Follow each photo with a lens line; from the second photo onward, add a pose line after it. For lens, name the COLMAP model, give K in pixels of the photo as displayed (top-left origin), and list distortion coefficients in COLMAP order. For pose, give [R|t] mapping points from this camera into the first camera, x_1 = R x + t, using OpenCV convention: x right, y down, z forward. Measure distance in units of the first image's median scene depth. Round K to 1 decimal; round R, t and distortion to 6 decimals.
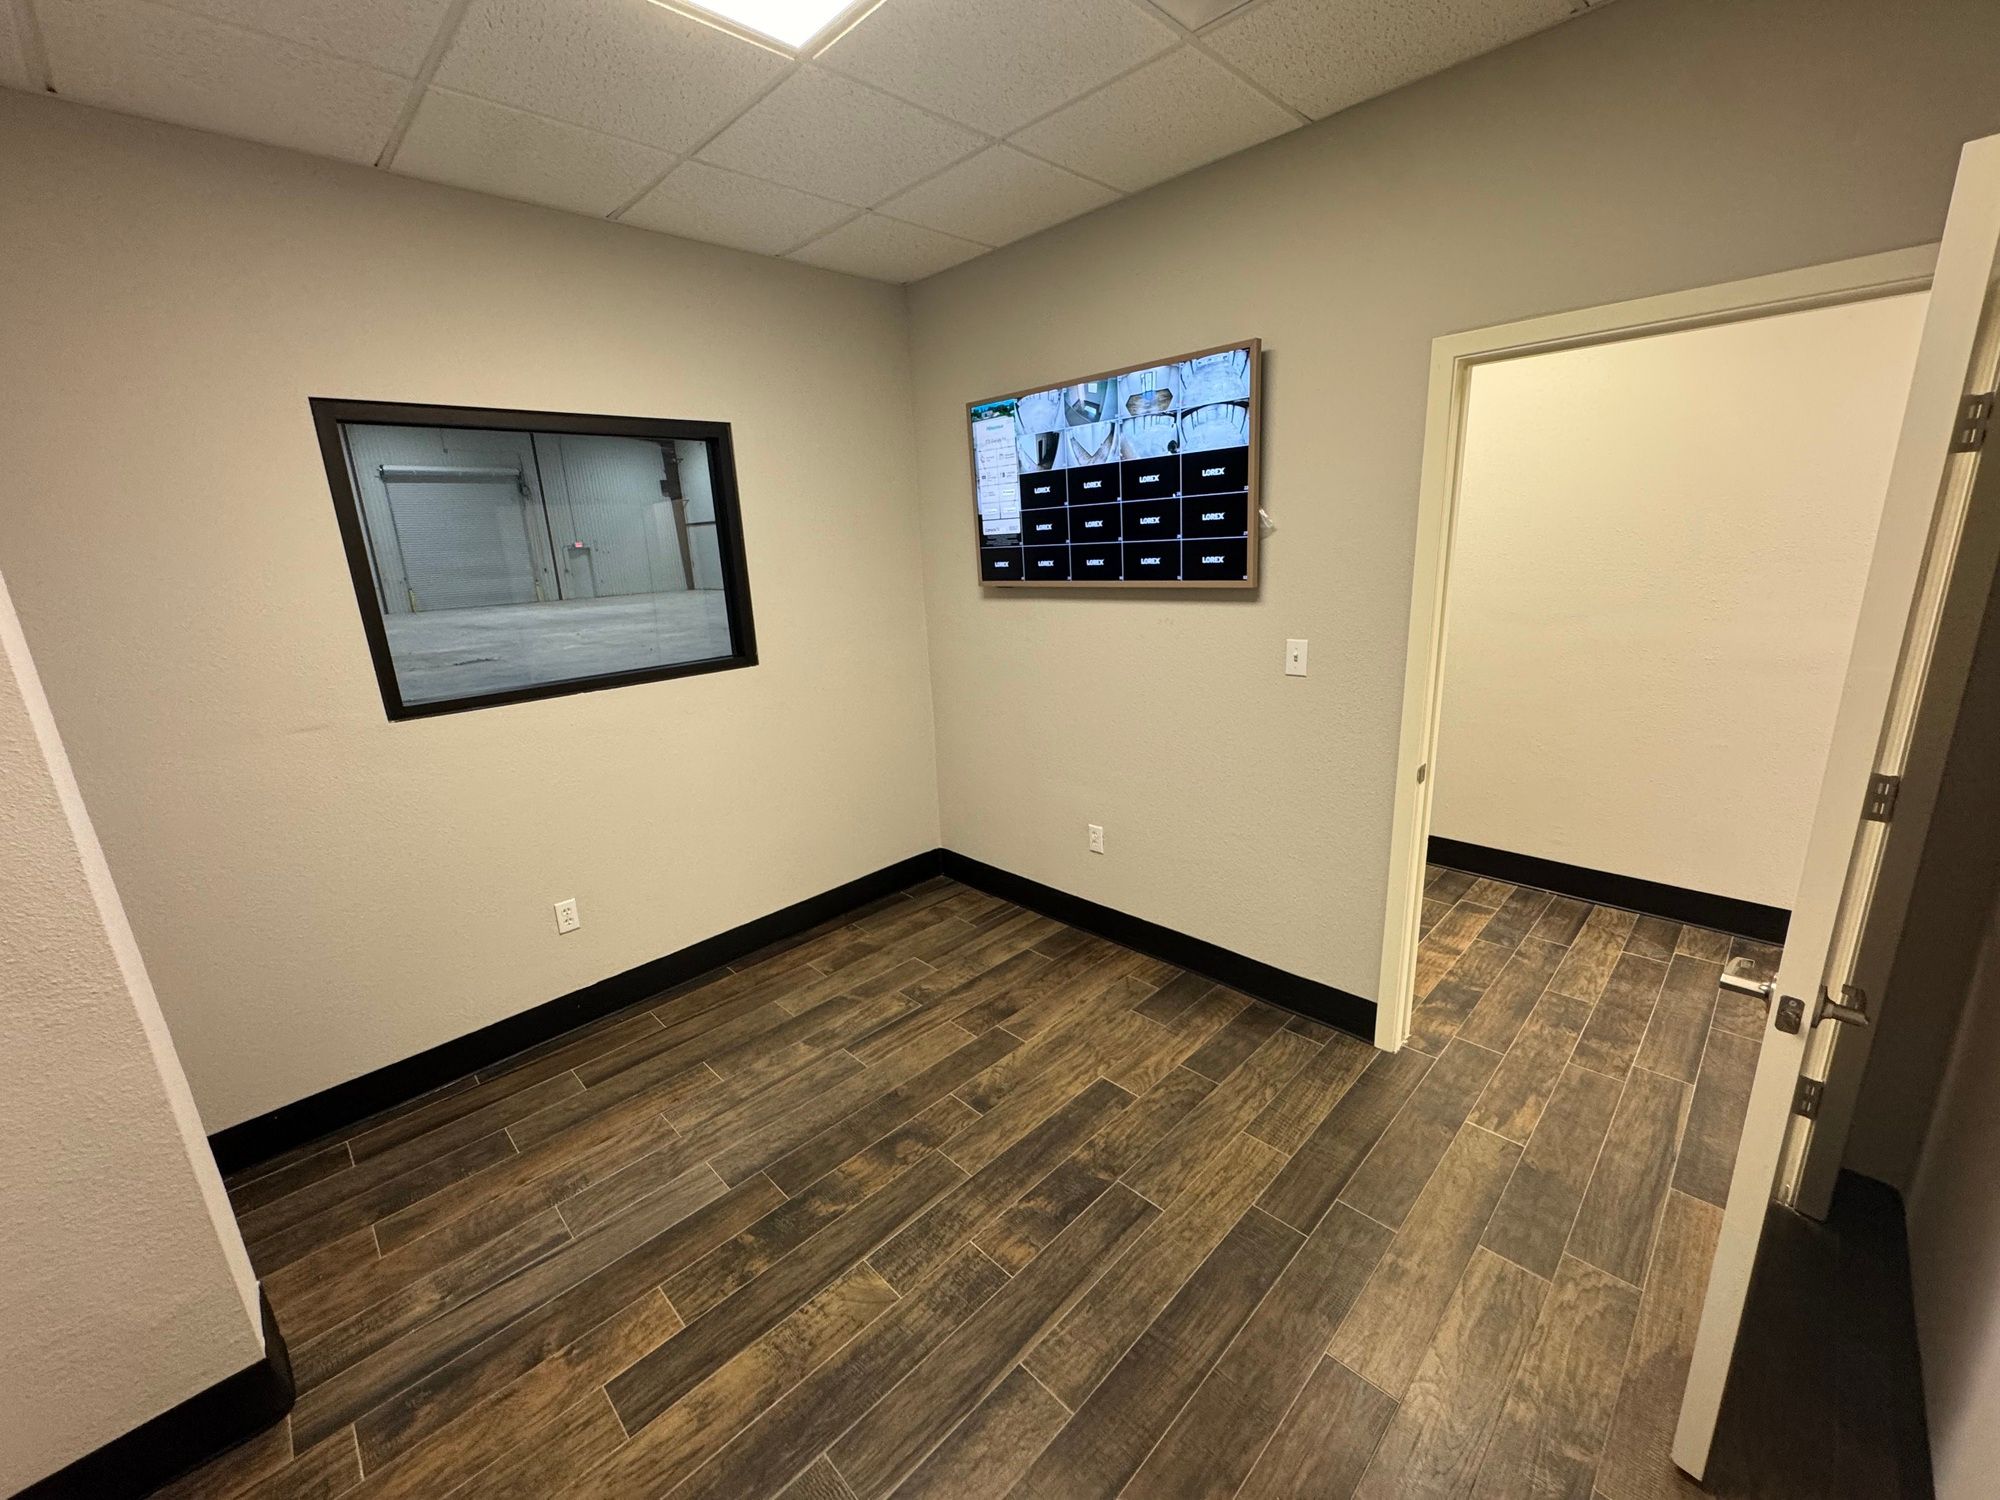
lens RADIAL K [[801.8, 0, 1008.3], [0, 801.8, 747.5], [0, 0, 1]] dist [-0.003542, -0.000035]
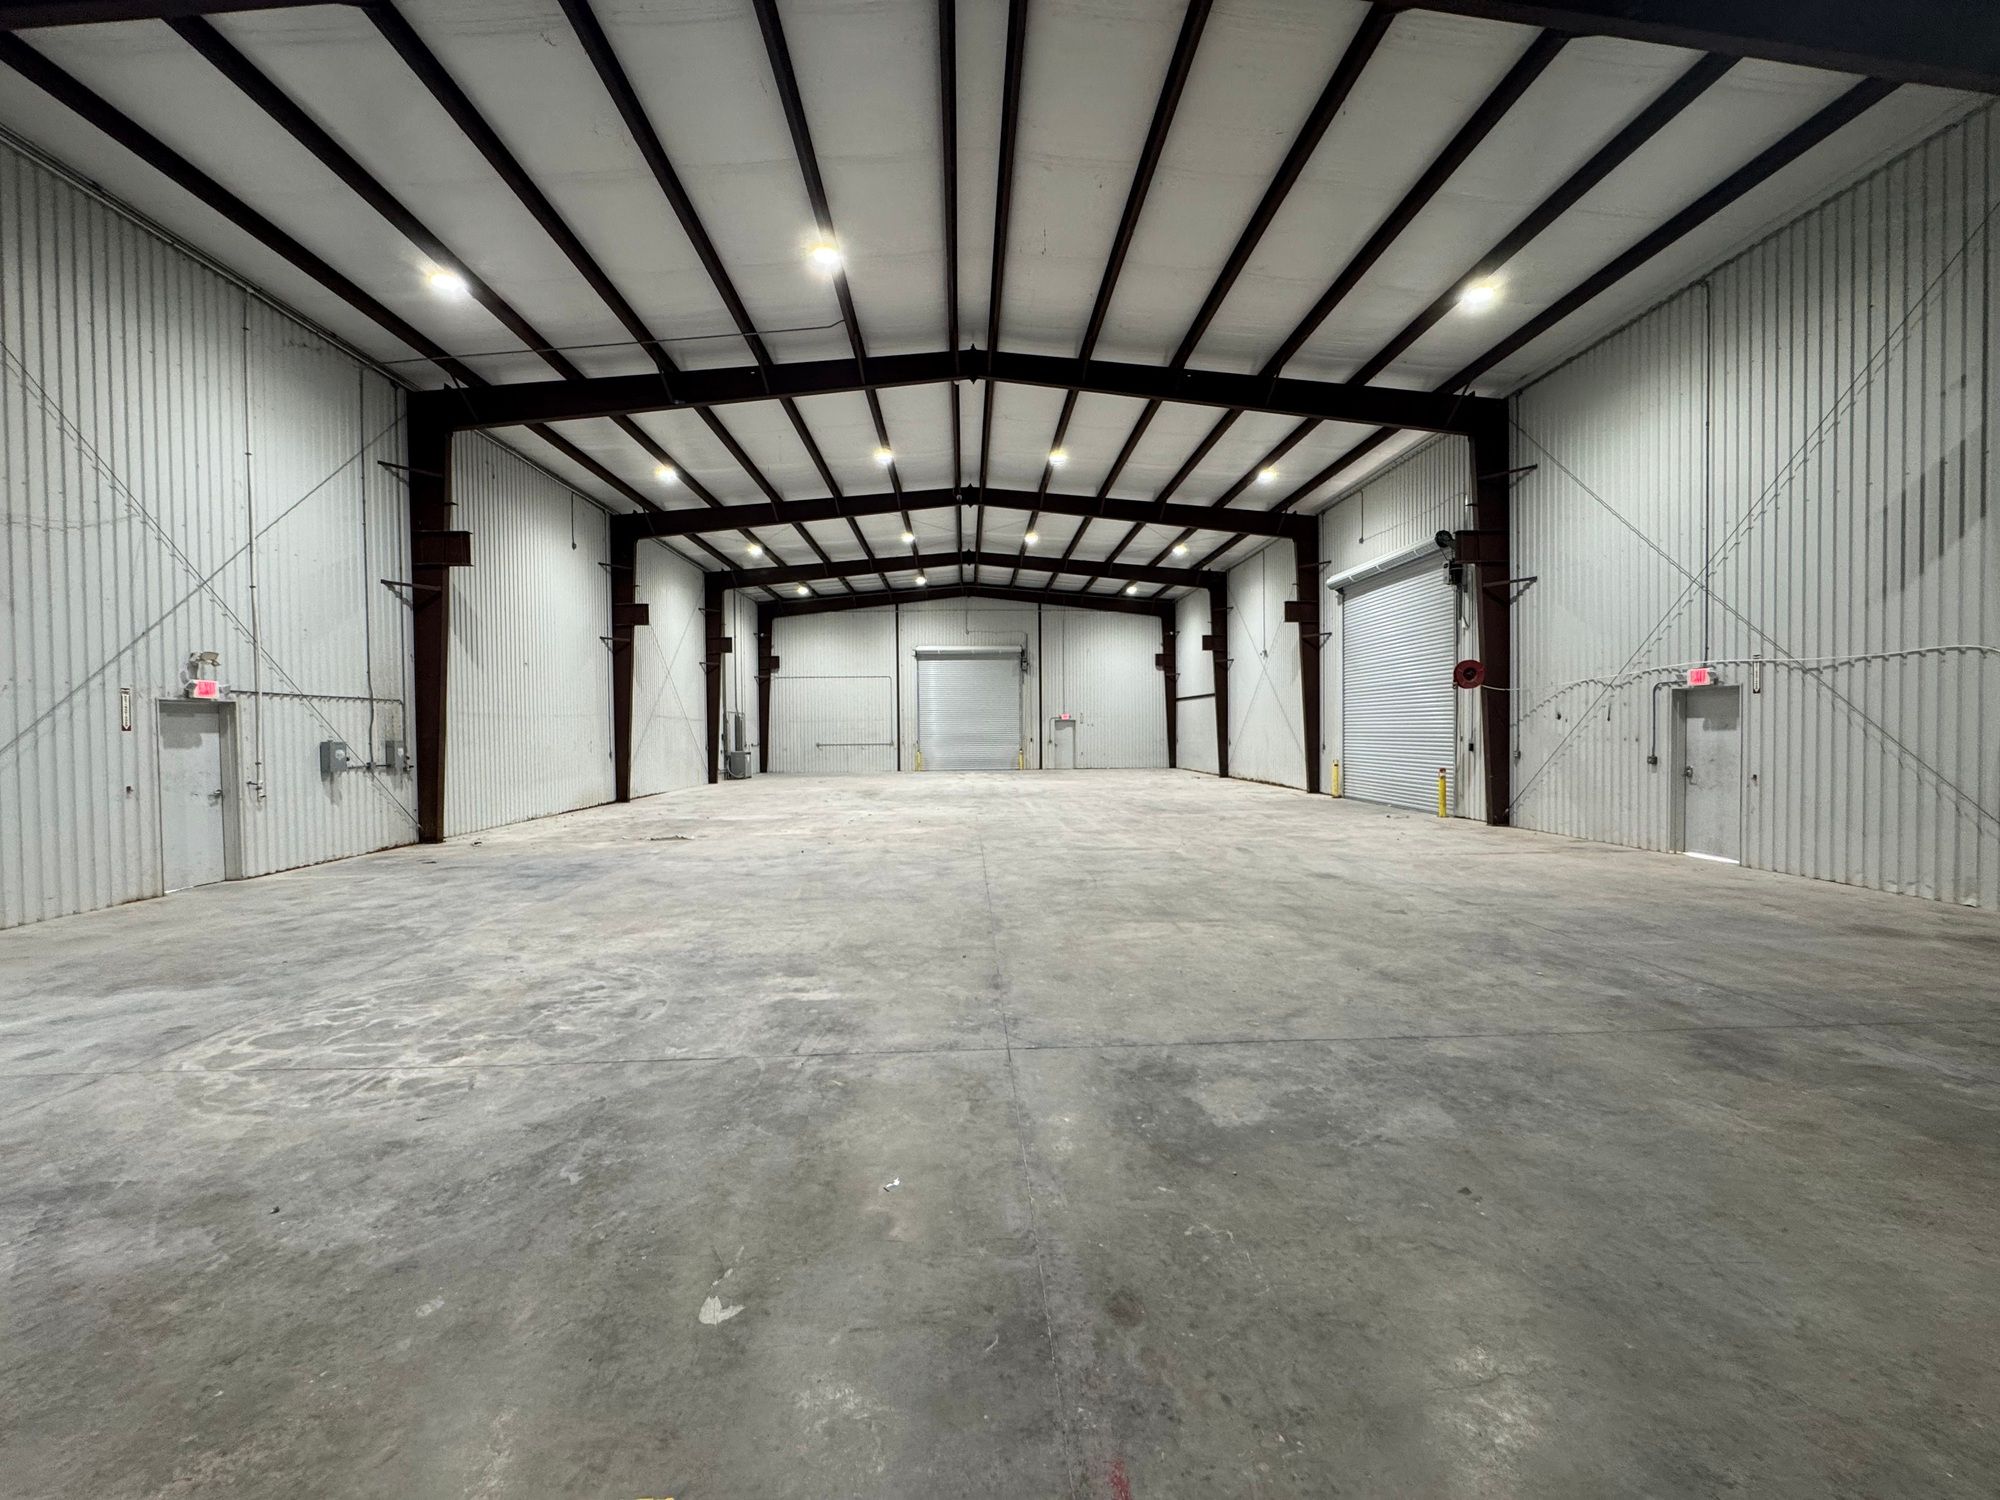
lens RADIAL K [[801.8, 0, 999.7], [0, 801.8, 745.4], [0, 0, 1]] dist [-0.003542, -0.000035]
pose [[0.725966, 0.049423, -0.685952, 0.093405], [-0.194801, 0.971343, -0.136180, -0.065020], [0.659564, 0.232486, 0.714790, 0.234097]]
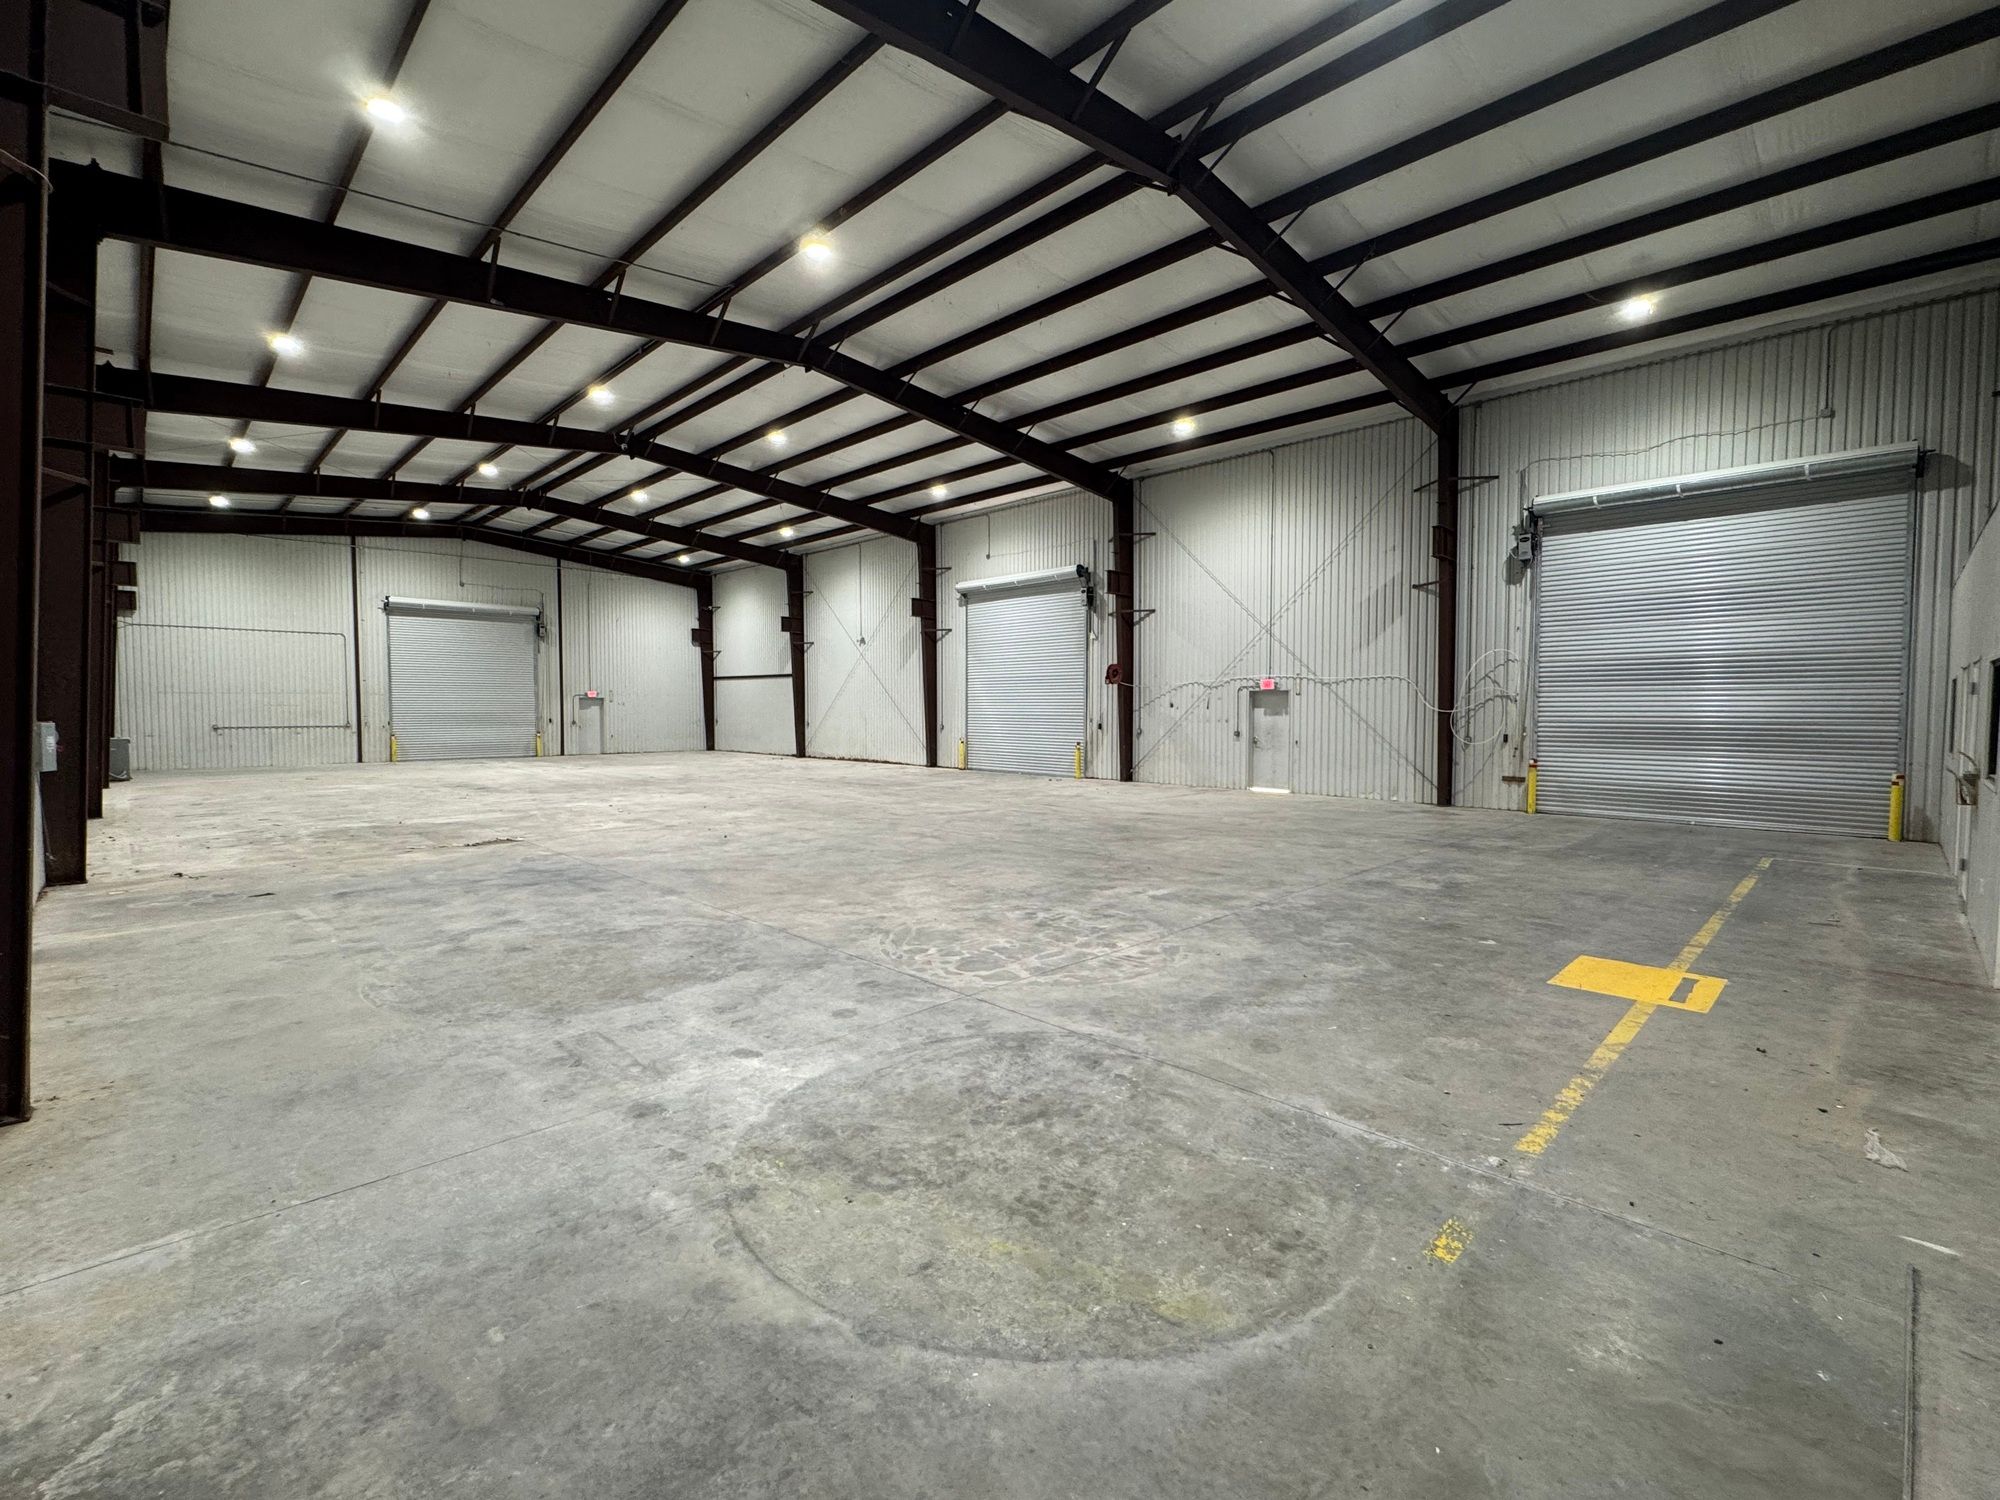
lens RADIAL K [[884.4, 0, 999.2], [0, 884.4, 748.5], [0, 0, 1]] dist [-0.001951, -0.000095]
pose [[0.998826, 0.045862, -0.015570, -0.077259], [-0.048090, 0.977298, -0.206337, -0.018628], [0.005754, 0.206844, 0.978357, 0.075989]]
